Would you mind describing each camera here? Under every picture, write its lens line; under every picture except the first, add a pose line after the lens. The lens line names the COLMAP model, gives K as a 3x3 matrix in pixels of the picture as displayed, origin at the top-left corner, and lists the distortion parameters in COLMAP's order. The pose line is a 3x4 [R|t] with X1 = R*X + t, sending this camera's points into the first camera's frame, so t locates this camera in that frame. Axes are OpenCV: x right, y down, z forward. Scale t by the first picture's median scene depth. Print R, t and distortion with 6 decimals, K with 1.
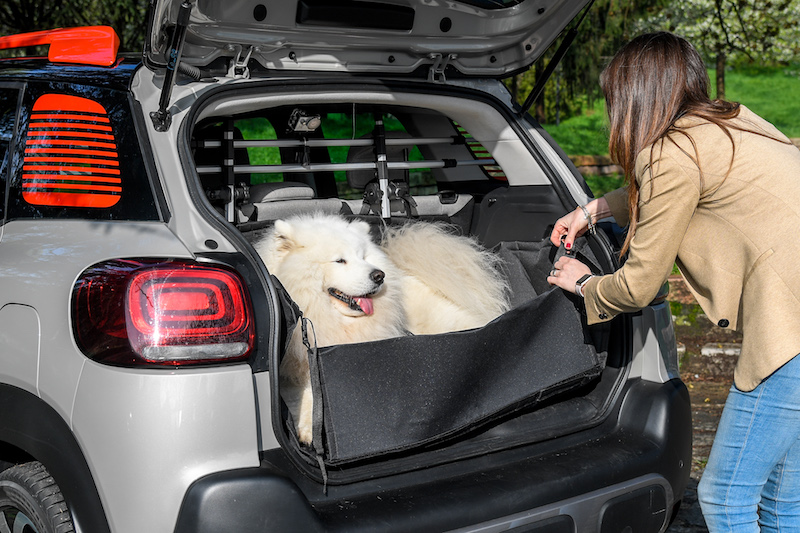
lens RADIAL K [[1185.6, 0, 400.1], [0, 1185.6, 279.6], [0, 0, 1]] dist [0.165088, -0.000447]
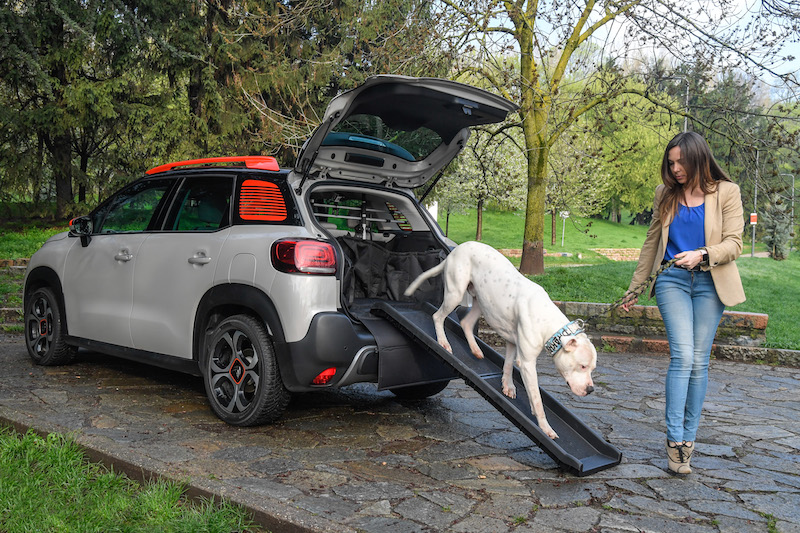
lens RADIAL K [[769.7, 0, 407.7], [0, 769.7, 285.5], [0, 0, 1]] dist [-0.006400, -0.002585]
pose [[0.983310, 0.058070, 0.172425, -0.207905], [-0.046588, 0.996465, -0.069907, 0.162606], [-0.175875, 0.060708, 0.982539, -0.643055]]
